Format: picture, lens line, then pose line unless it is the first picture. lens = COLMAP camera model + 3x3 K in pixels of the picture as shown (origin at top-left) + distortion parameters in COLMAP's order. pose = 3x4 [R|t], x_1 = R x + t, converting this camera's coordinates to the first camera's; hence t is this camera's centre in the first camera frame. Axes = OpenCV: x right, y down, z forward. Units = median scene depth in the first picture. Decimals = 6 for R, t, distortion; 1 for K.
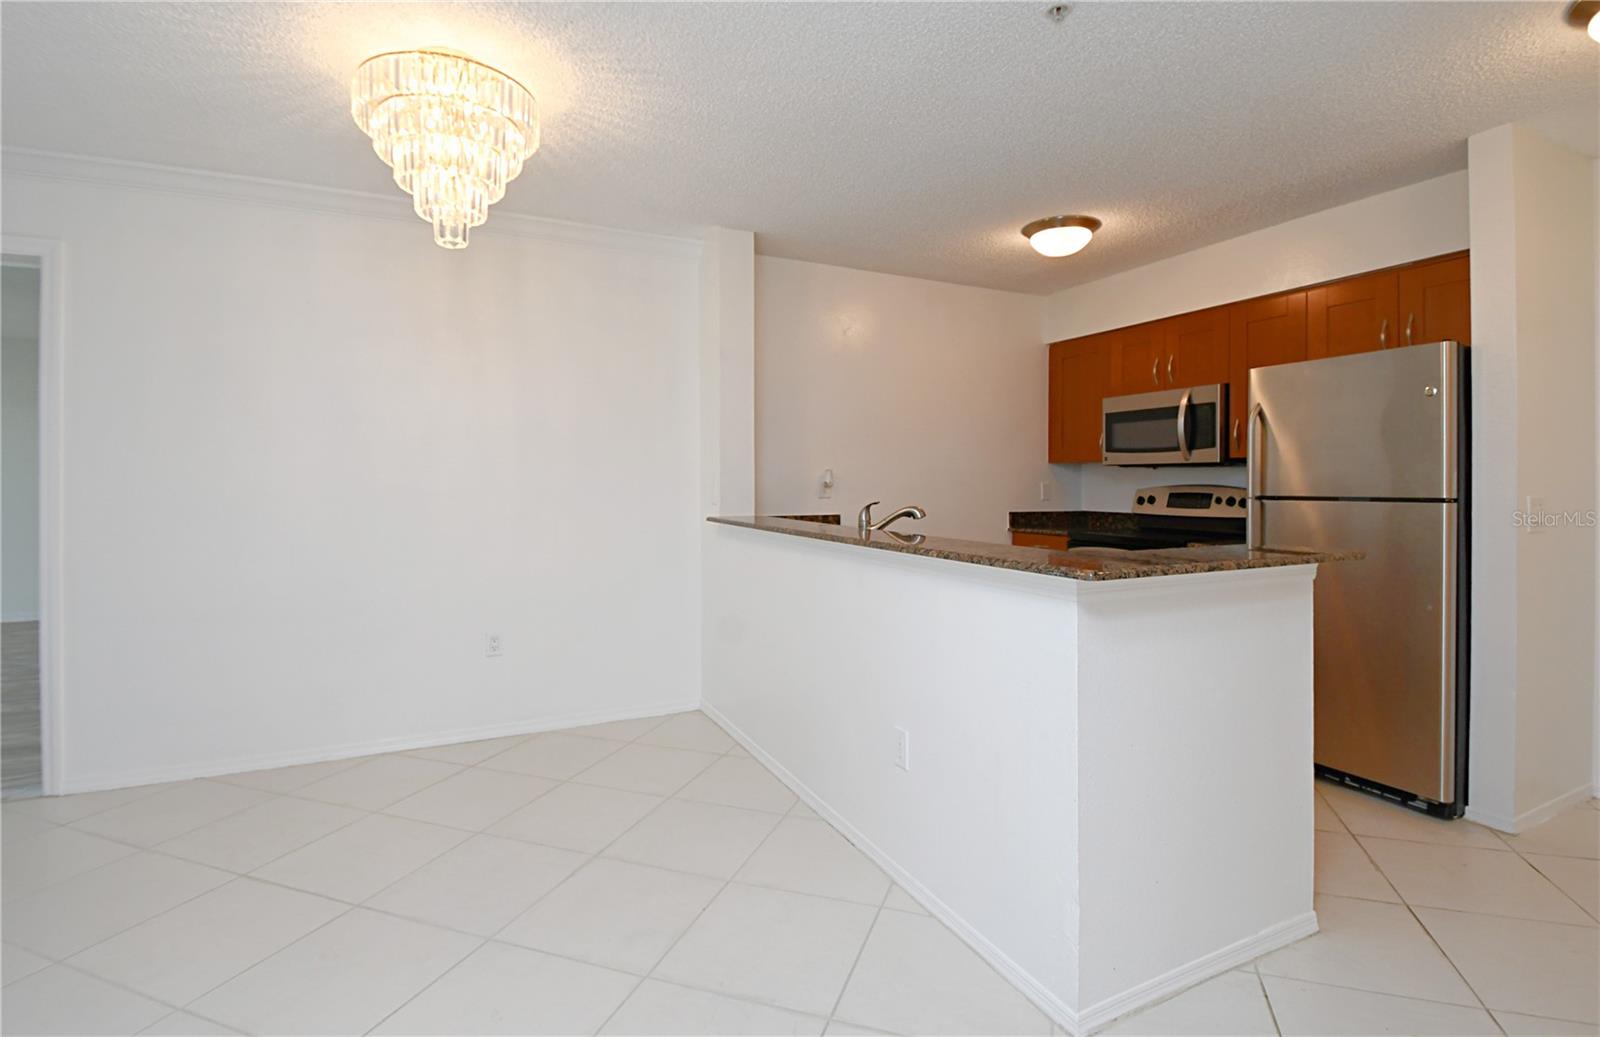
lens RADIAL K [[766.8, 0, 799.1], [0, 766.8, 490.4], [0, 0, 1]] dist [0.001788, 0.000230]
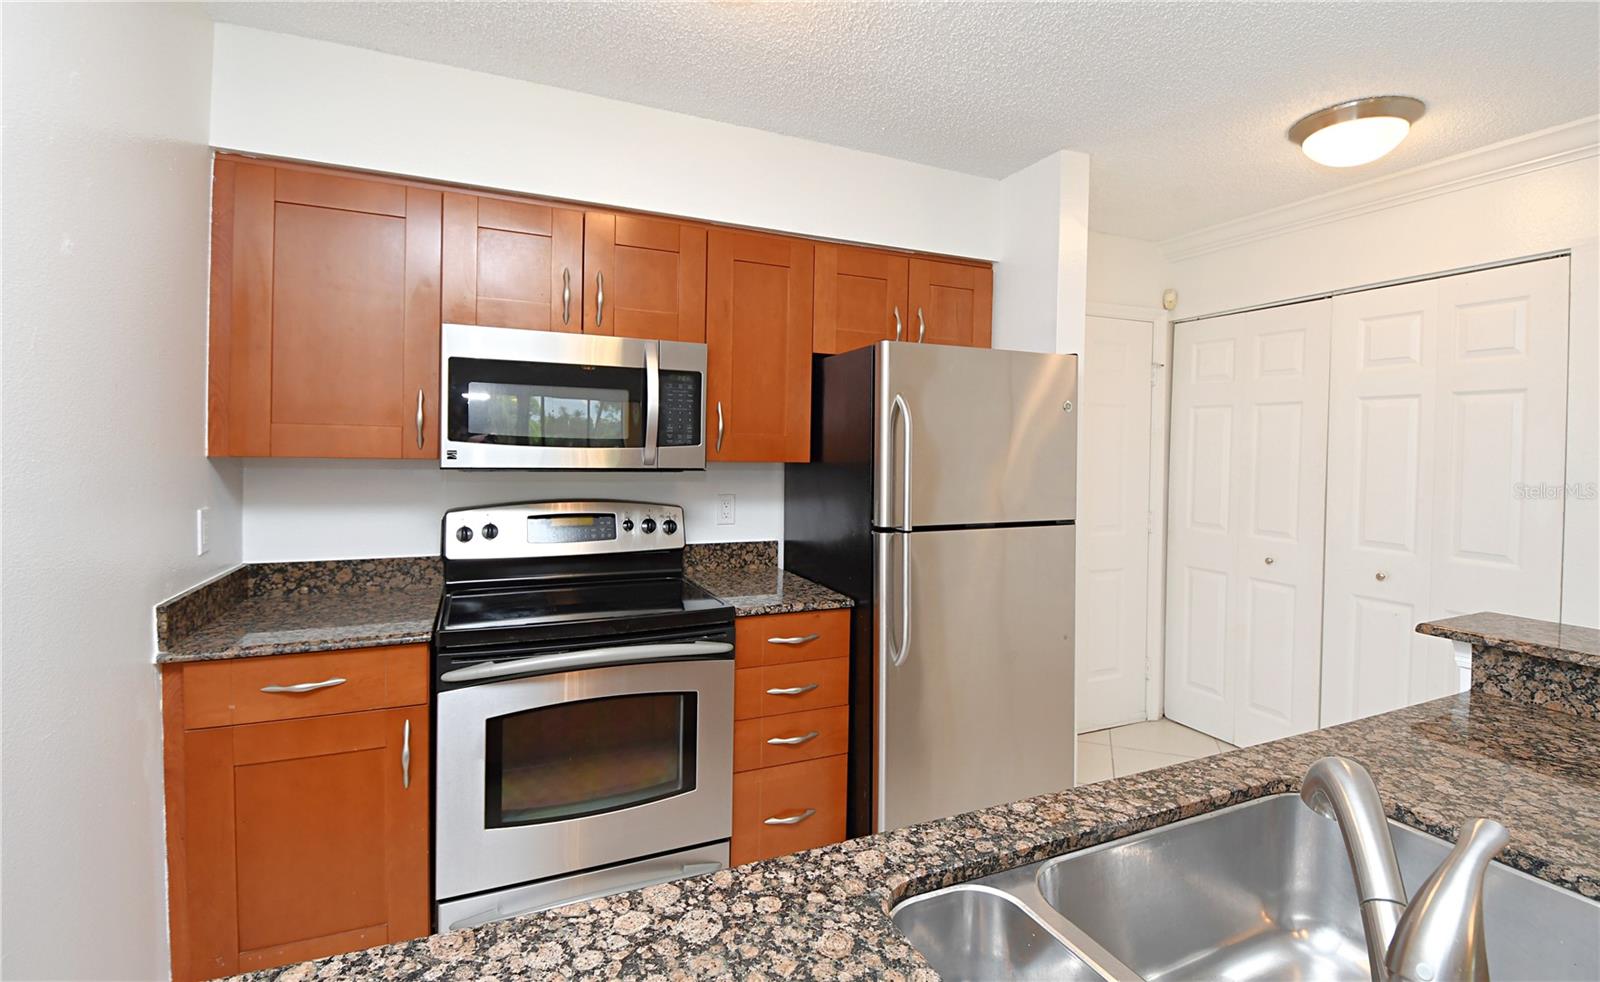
lens RADIAL K [[711.8, 0, 819.5], [0, 711.8, 450.6], [0, 0, 1]] dist [-0.001920, -0.000712]
pose [[0.022717, 0.000366, 0.999742, -0.030545], [-0.002805, 0.999996, -0.000303, -0.047530], [-0.999738, -0.002798, 0.022718, 0.824201]]
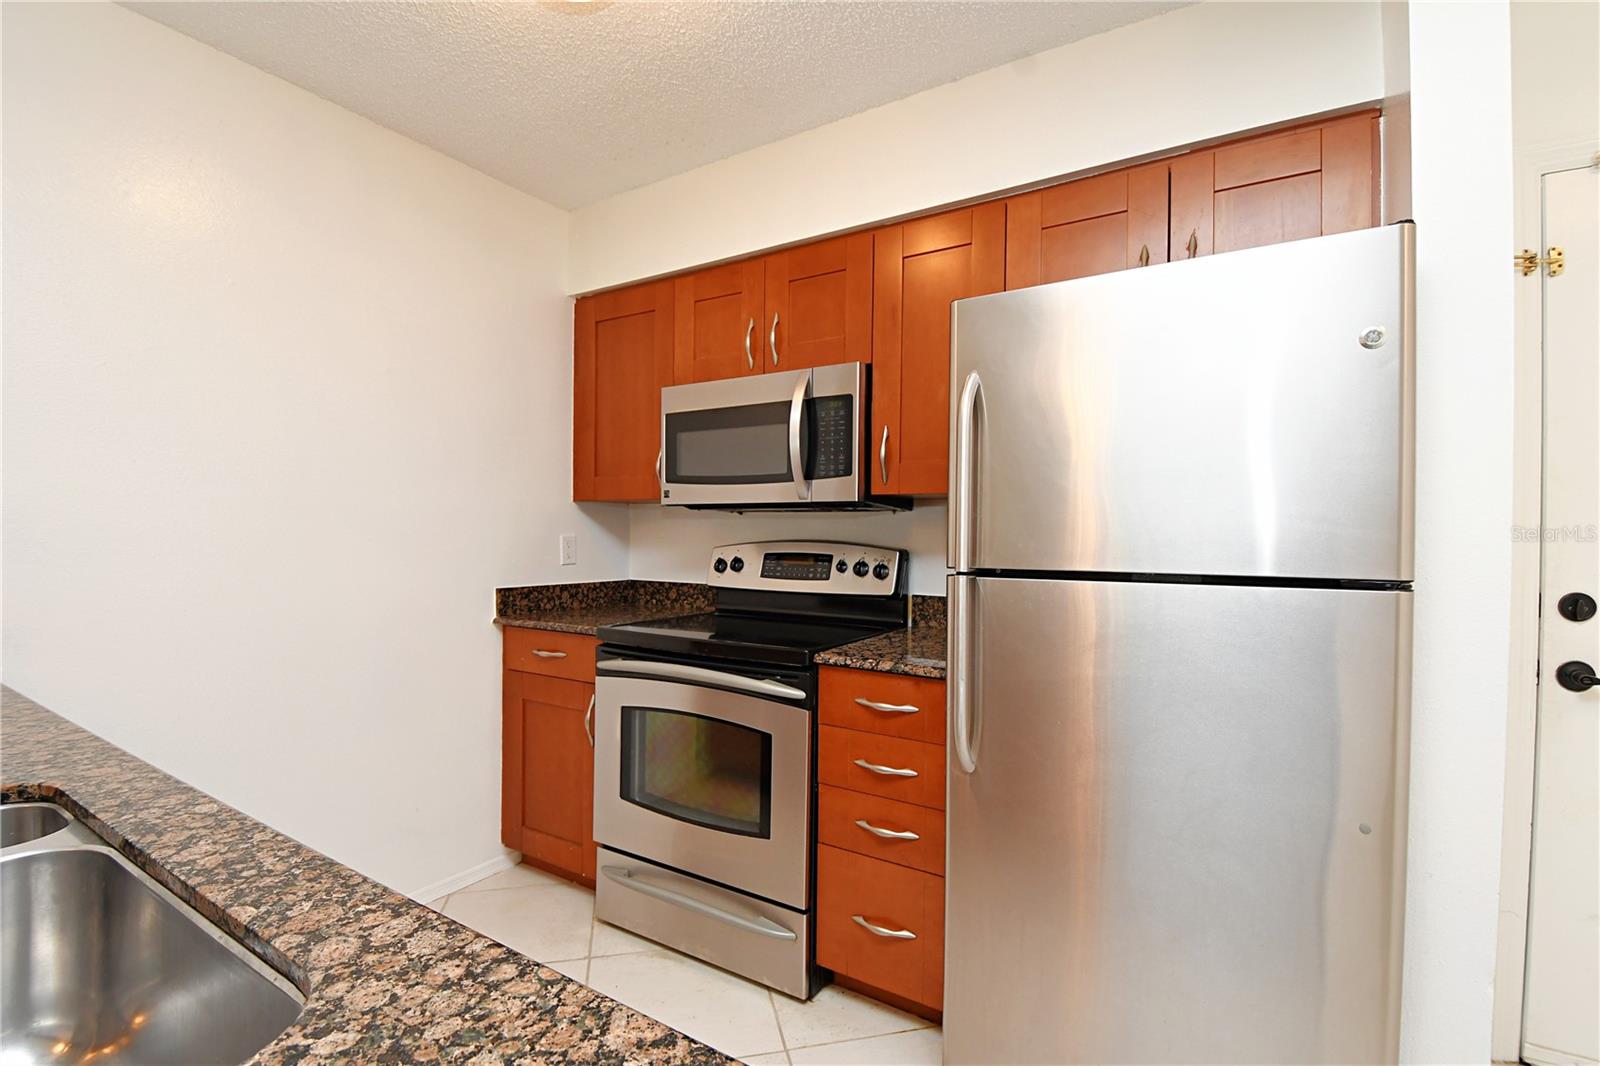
lens RADIAL K [[714.5, 0, 800.0], [0, 714.5, 533.0], [0, 0, 1]] dist [0.016103, -0.023682]
pose [[0.843154, 0.007622, 0.537619, 0.213431], [-0.003298, 0.999954, -0.009003, -0.008246], [-0.537662, 0.005818, 0.843140, 0.537615]]
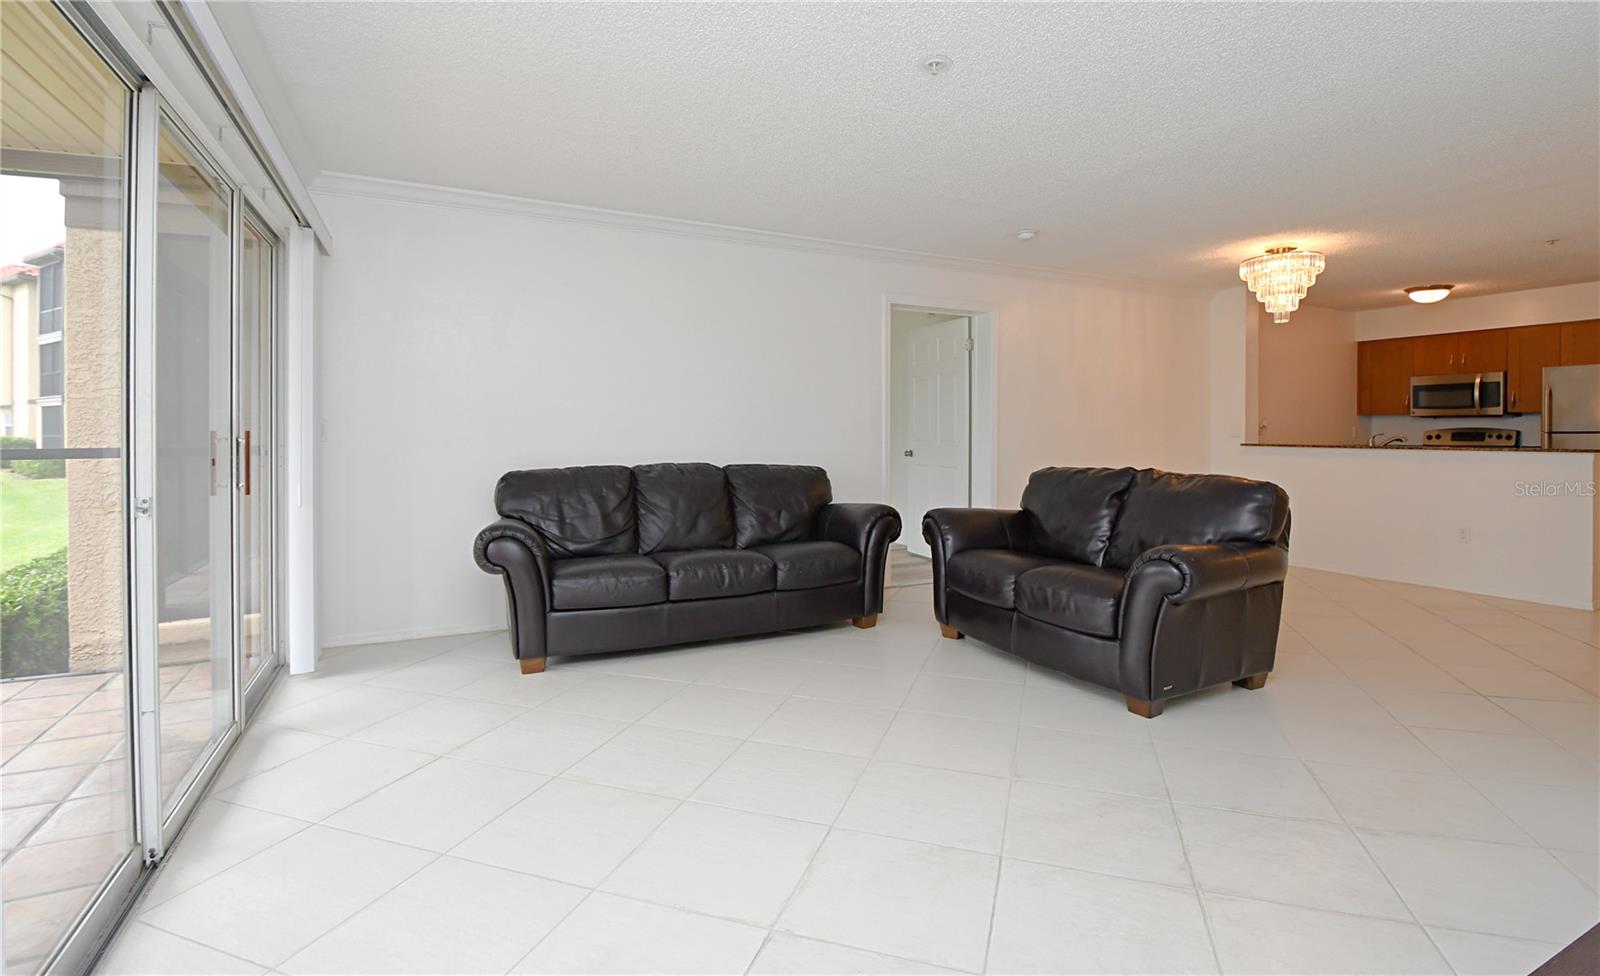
lens RADIAL K [[750.6, 0, 803.5], [0, 750.6, 430.7], [0, 0, 1]] dist [-0.001008, -0.013923]
pose [[0.999816, 0.003230, 0.018932, -1.057737], [-0.002904, 0.999847, -0.017232, 0.033941], [-0.018984, 0.017174, 0.999672, -0.672671]]
